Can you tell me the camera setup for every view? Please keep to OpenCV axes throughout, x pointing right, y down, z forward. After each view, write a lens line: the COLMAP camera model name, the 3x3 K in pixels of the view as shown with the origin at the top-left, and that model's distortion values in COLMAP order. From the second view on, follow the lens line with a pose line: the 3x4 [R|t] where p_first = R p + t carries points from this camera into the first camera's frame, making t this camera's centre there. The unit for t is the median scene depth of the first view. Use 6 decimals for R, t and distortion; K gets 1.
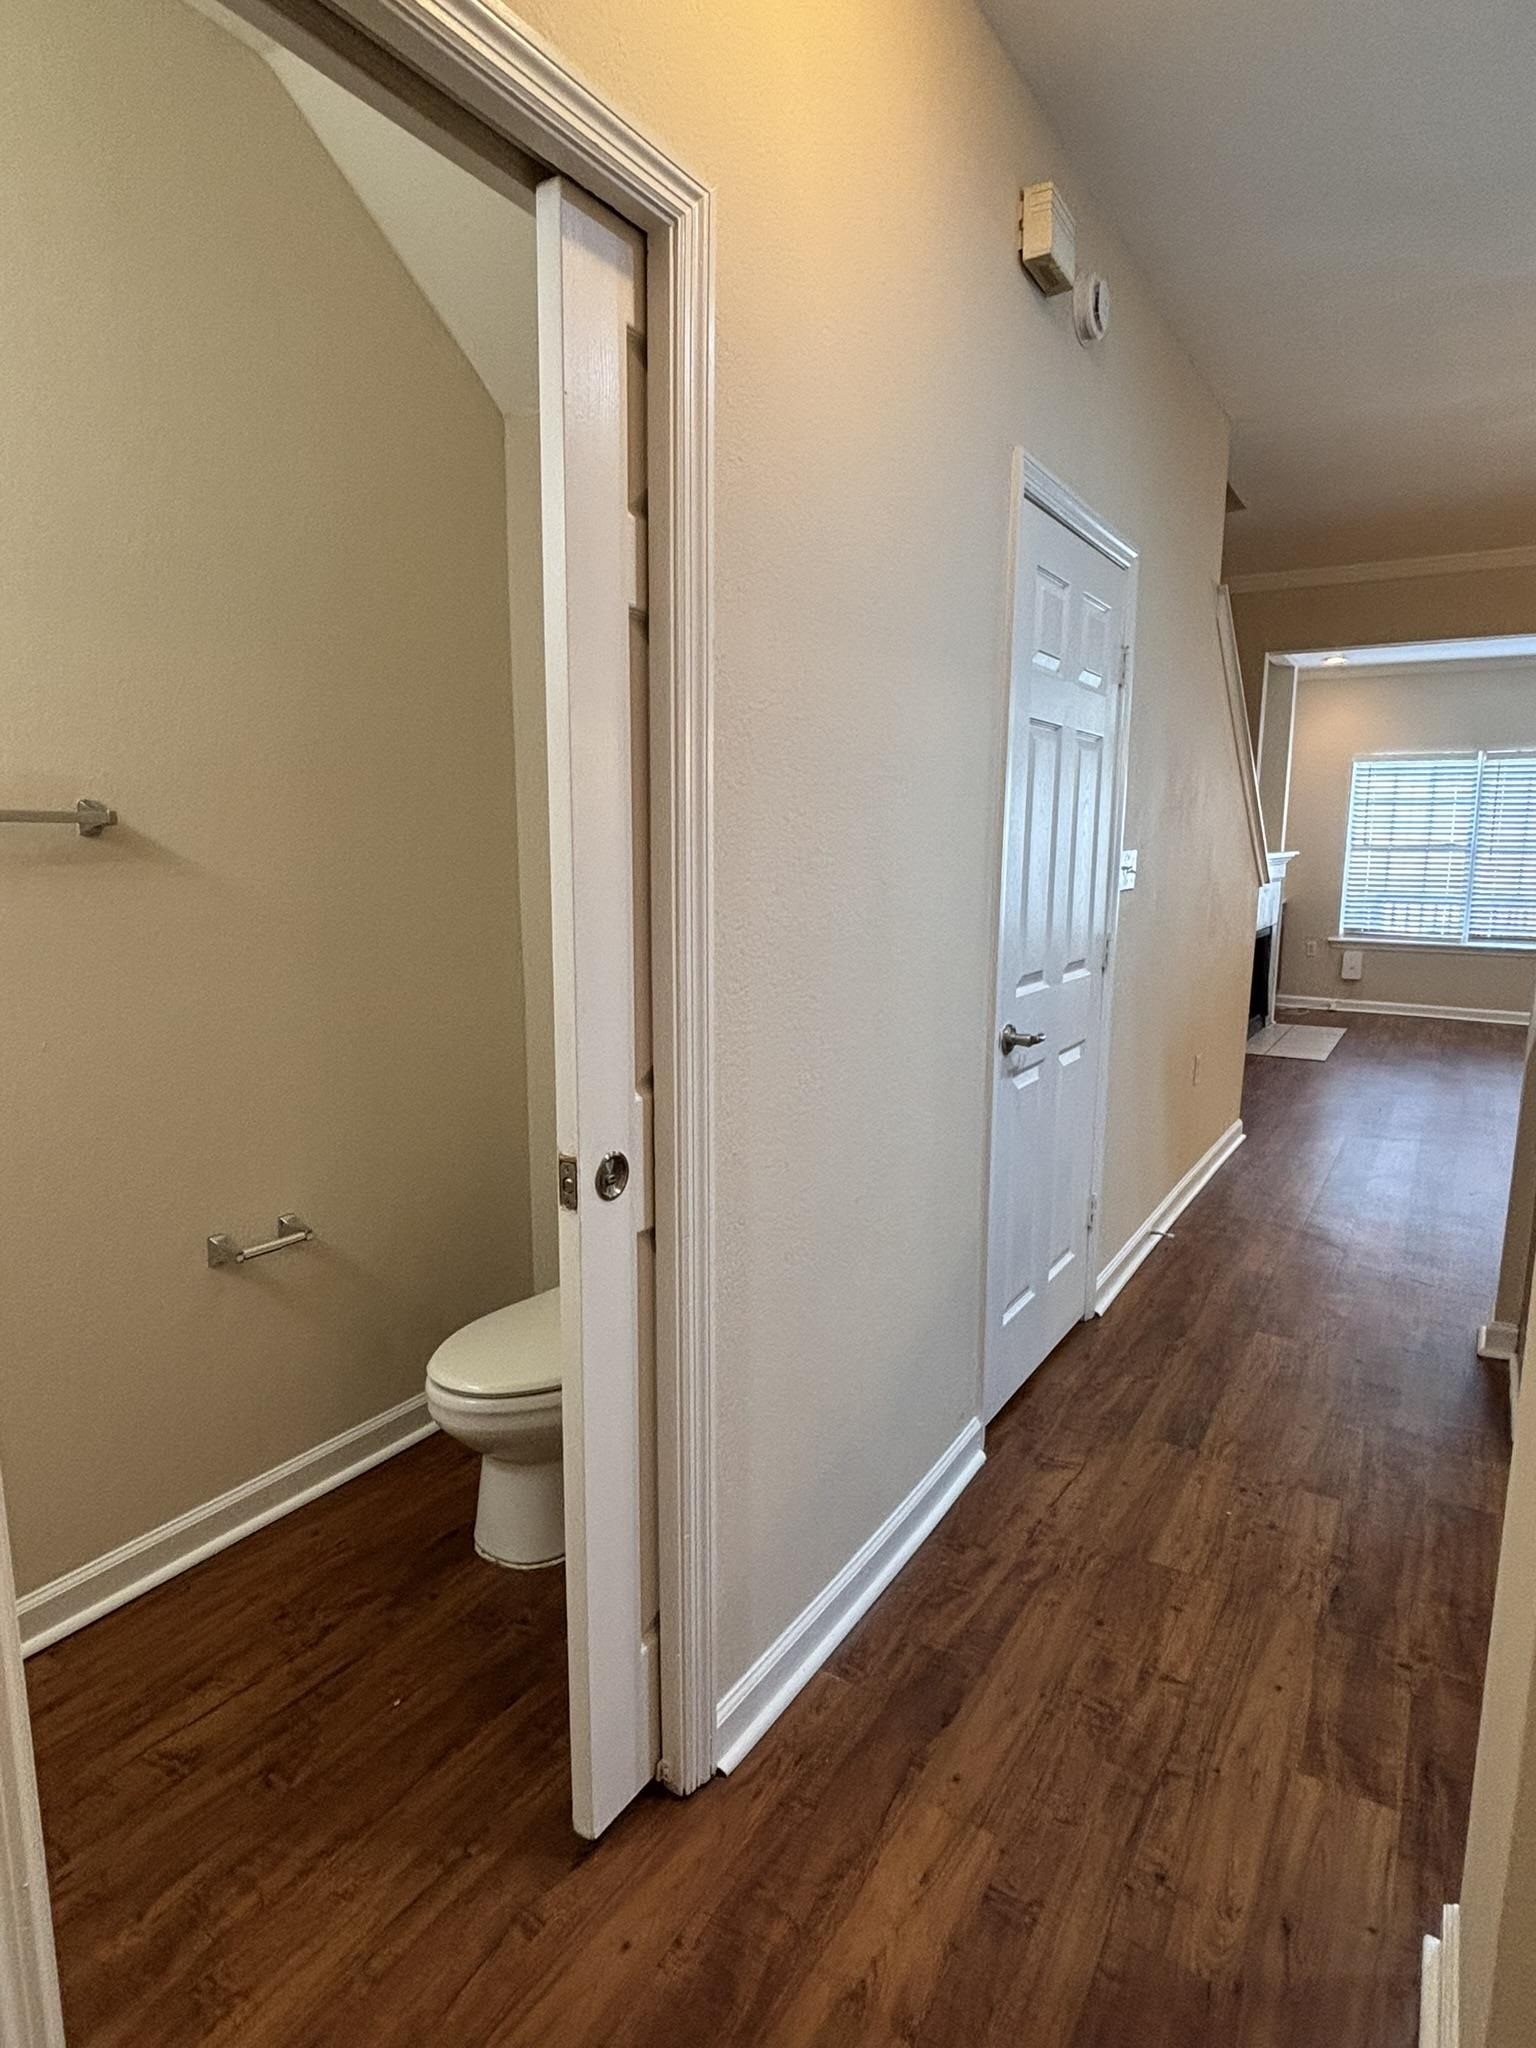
lens RADIAL K [[1116.2, 0, 771.9], [0, 1116.2, 1019.1], [0, 0, 1]] dist [-0.017649, -0.000539]
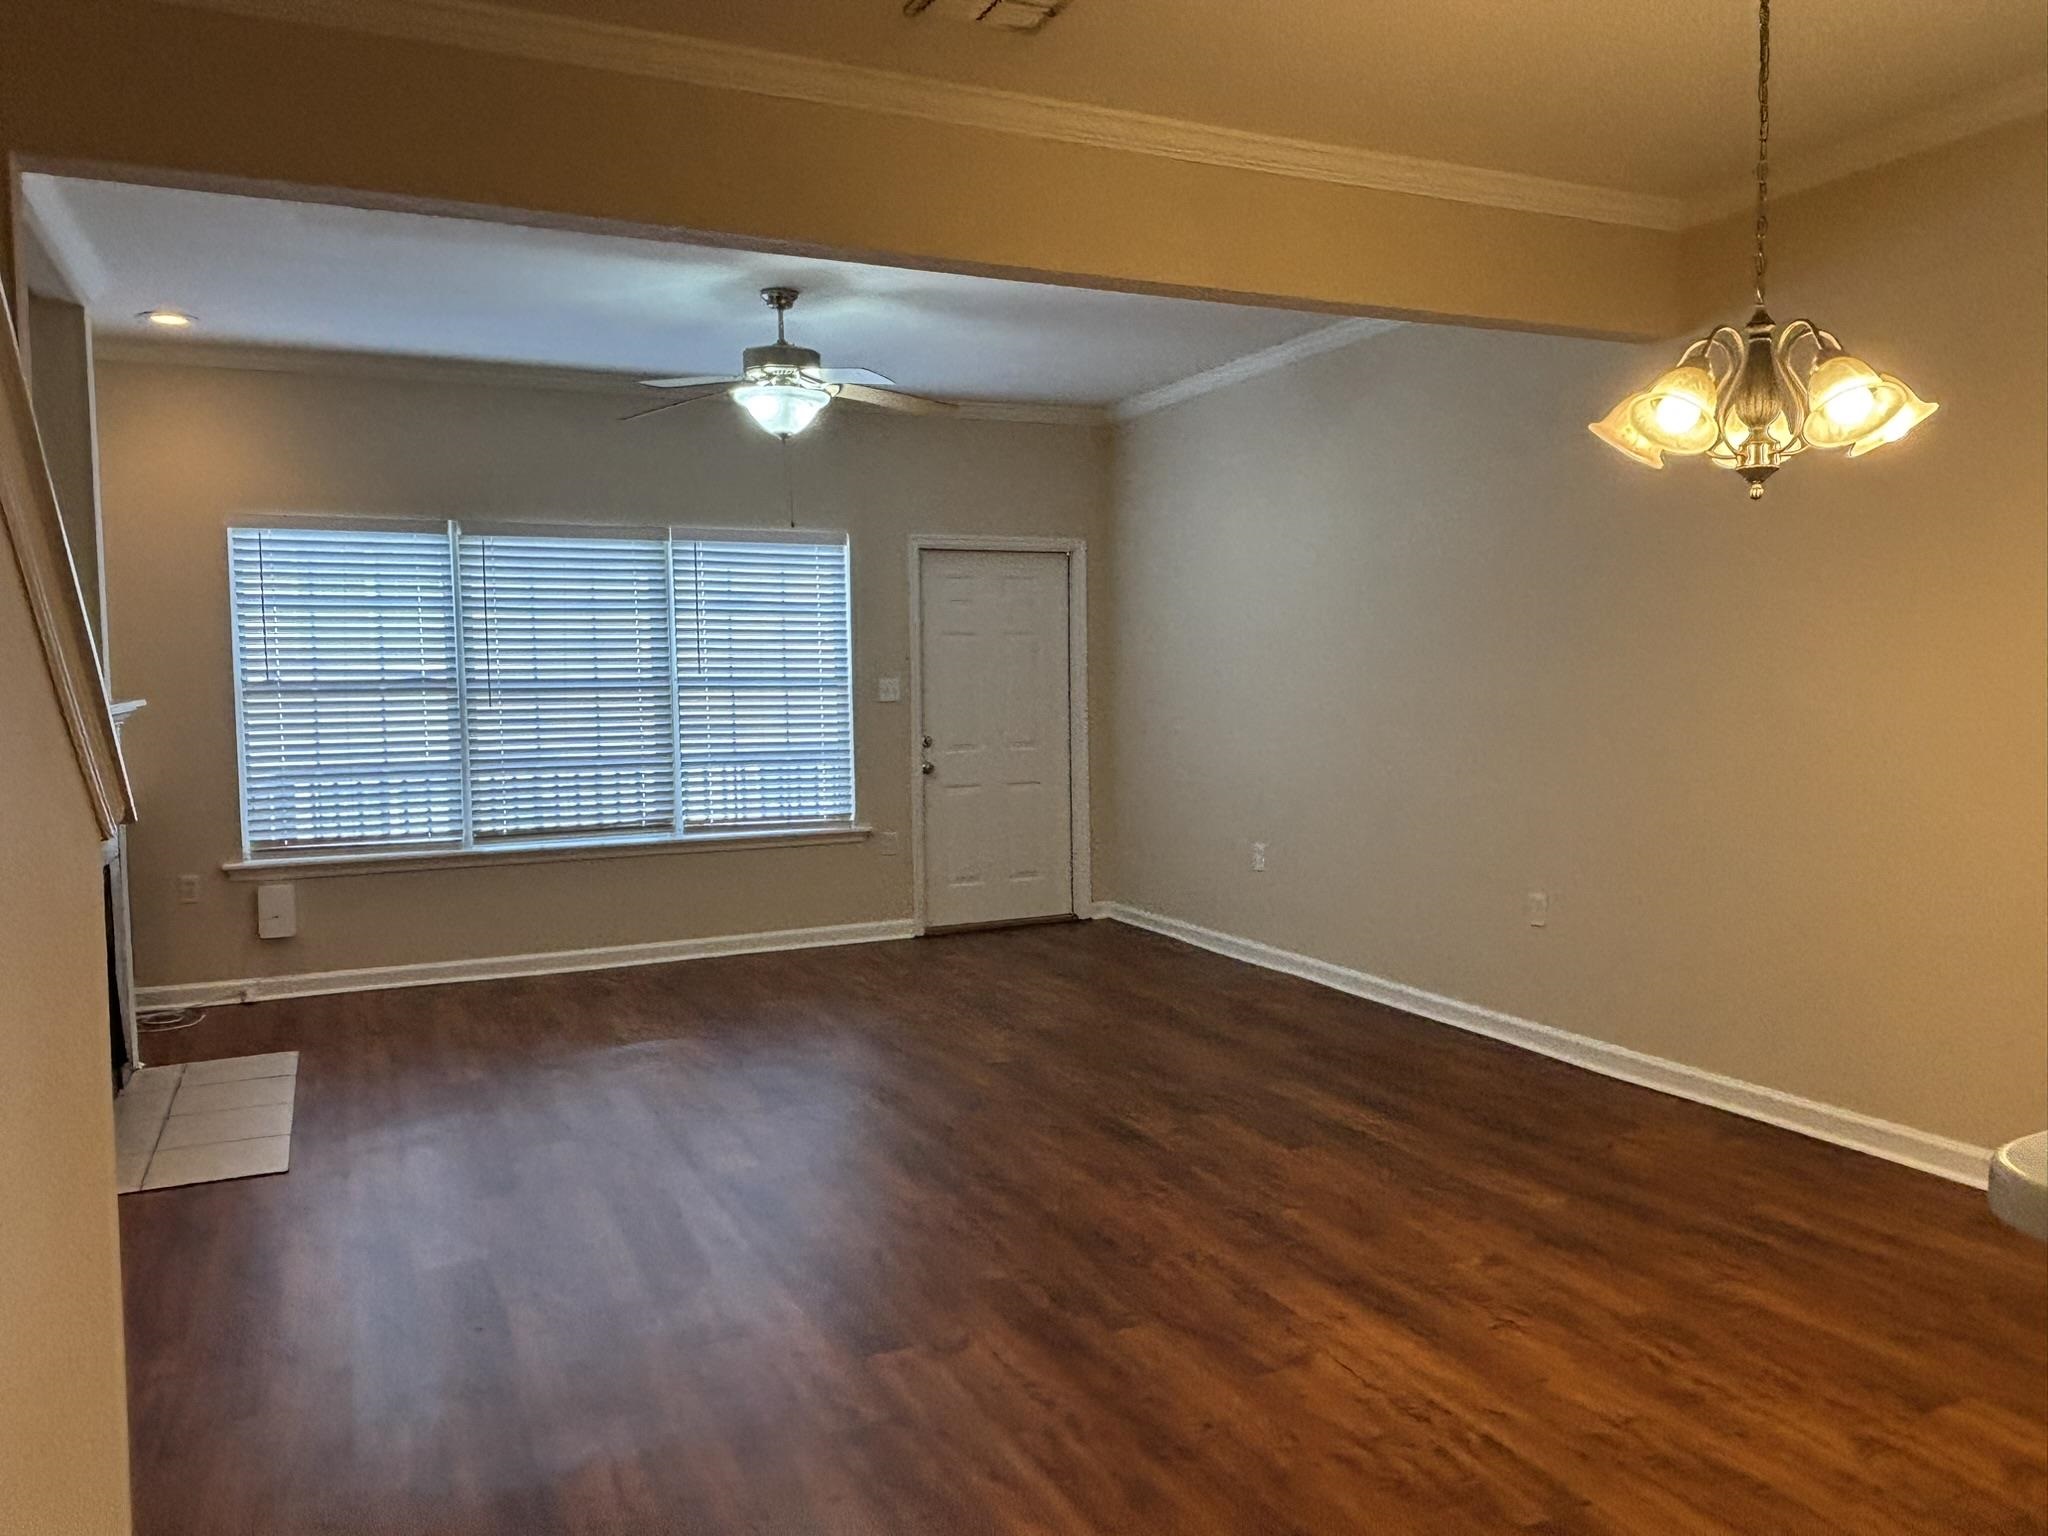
lens RADIAL K [[1442.9, 0, 1036.4], [0, 1442.9, 778.6], [0, 0, 1]] dist [0.016299, -0.026123]
pose [[0.528516, -0.074390, 0.845658, 0.142420], [0.145965, 0.989281, -0.004200, -0.056325], [-0.836280, 0.125657, 0.533709, 0.335949]]
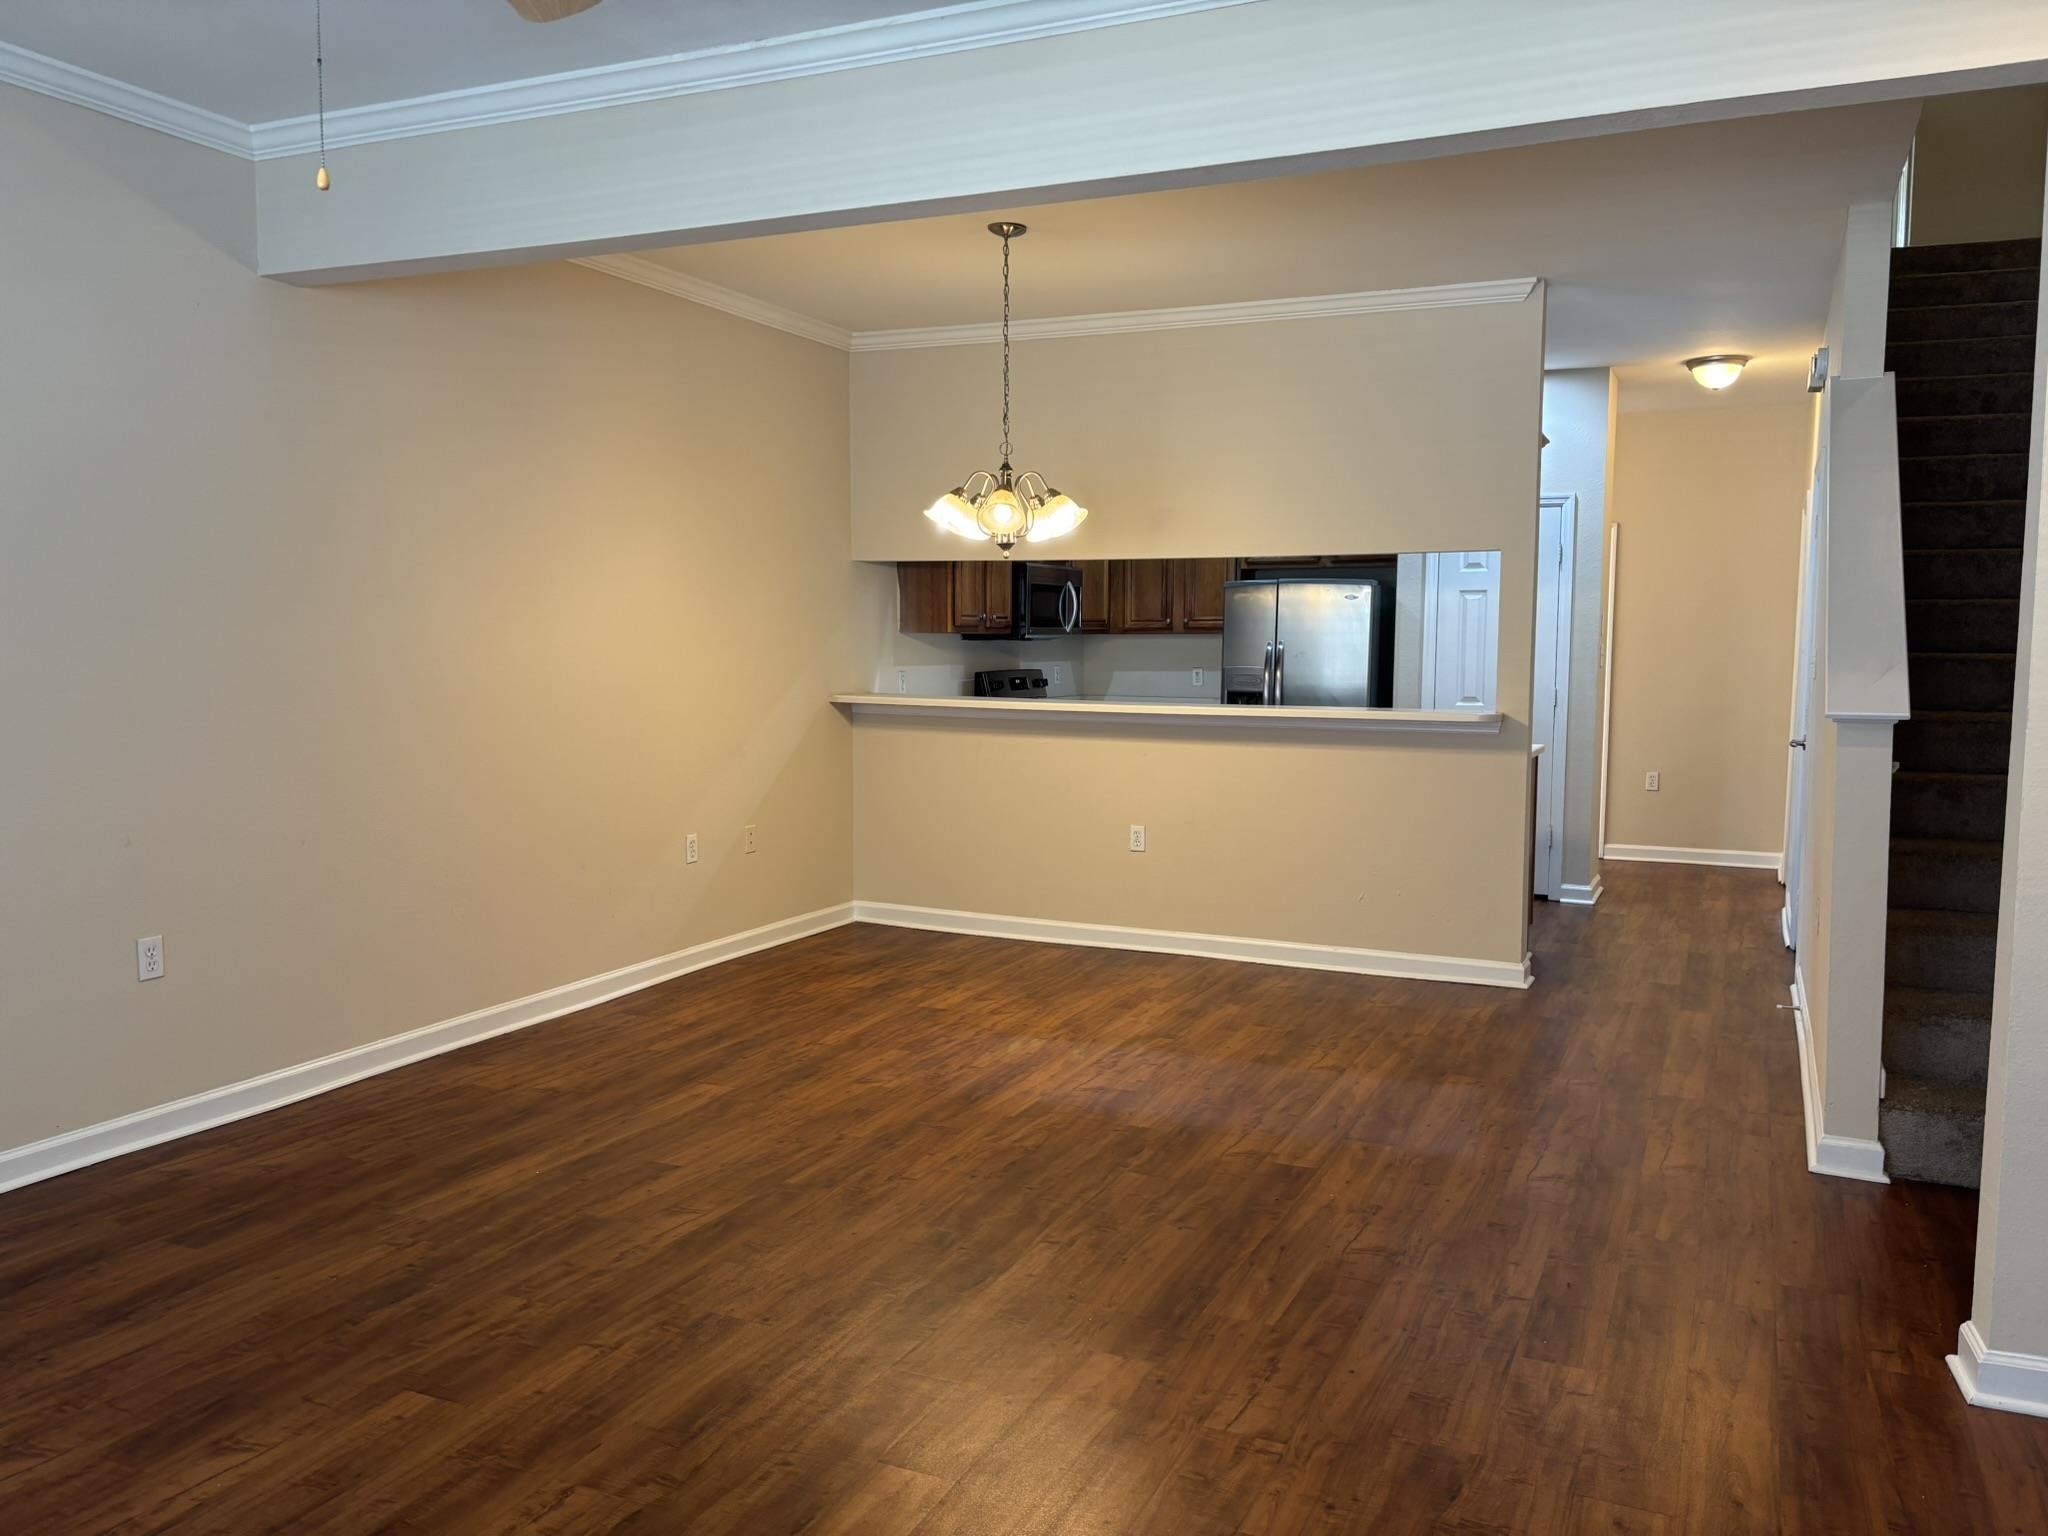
lens RADIAL K [[1550.0, 0, 1029.9], [0, 1550.0, 776.6], [0, 0, 1]] dist [0.047473, -0.037078]
pose [[-0.991350, 0.003784, -0.131187, 0.526666], [-0.028338, 0.969833, 0.242117, -0.152498], [0.128146, 0.243741, -0.961337, 0.953861]]
